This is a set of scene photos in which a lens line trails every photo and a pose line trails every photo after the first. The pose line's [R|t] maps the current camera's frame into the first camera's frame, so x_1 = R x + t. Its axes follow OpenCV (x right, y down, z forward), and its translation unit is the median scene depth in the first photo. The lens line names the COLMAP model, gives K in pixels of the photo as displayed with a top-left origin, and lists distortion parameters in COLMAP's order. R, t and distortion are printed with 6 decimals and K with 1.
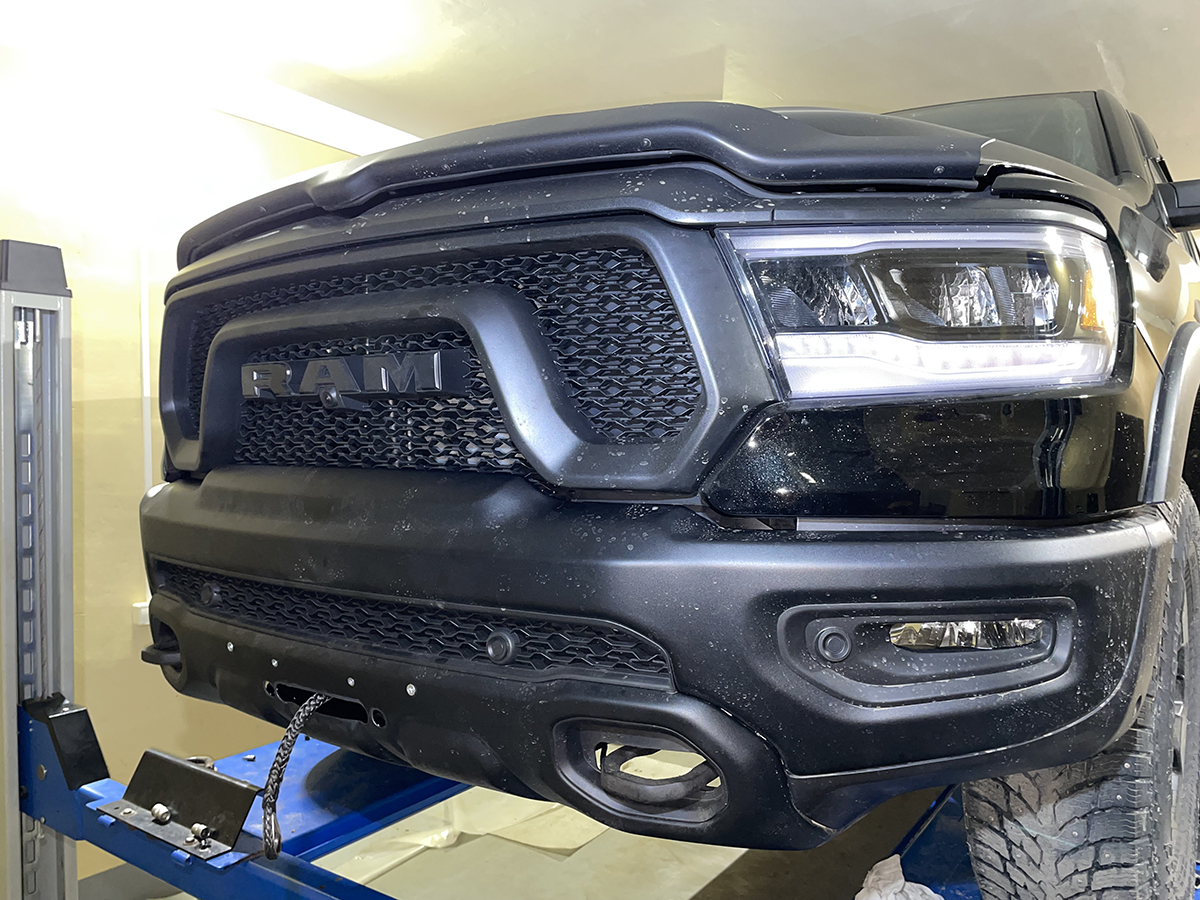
lens RADIAL K [[932.8, 0, 600.0], [0, 932.8, 450.0], [0, 0, 1]] dist [-0.019633, -0.004139]
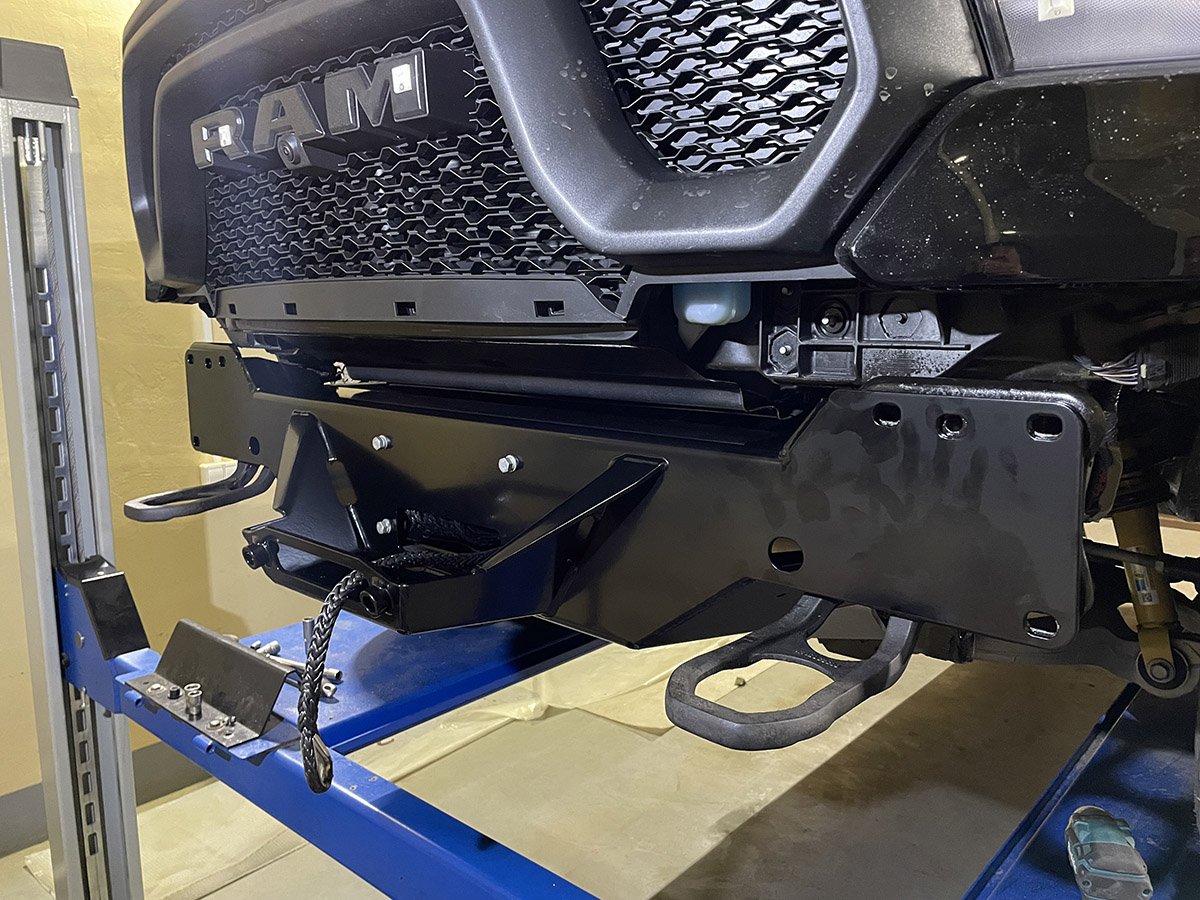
lens RADIAL K [[932.8, 0, 600.0], [0, 932.8, 450.0], [0, 0, 1]] dist [-0.019633, -0.004139]
pose [[0.994021, 0.010649, -0.108672, 0.009366], [0.003928, 0.991101, 0.133051, 0.041059], [0.109122, -0.132683, 0.985133, 0.173612]]
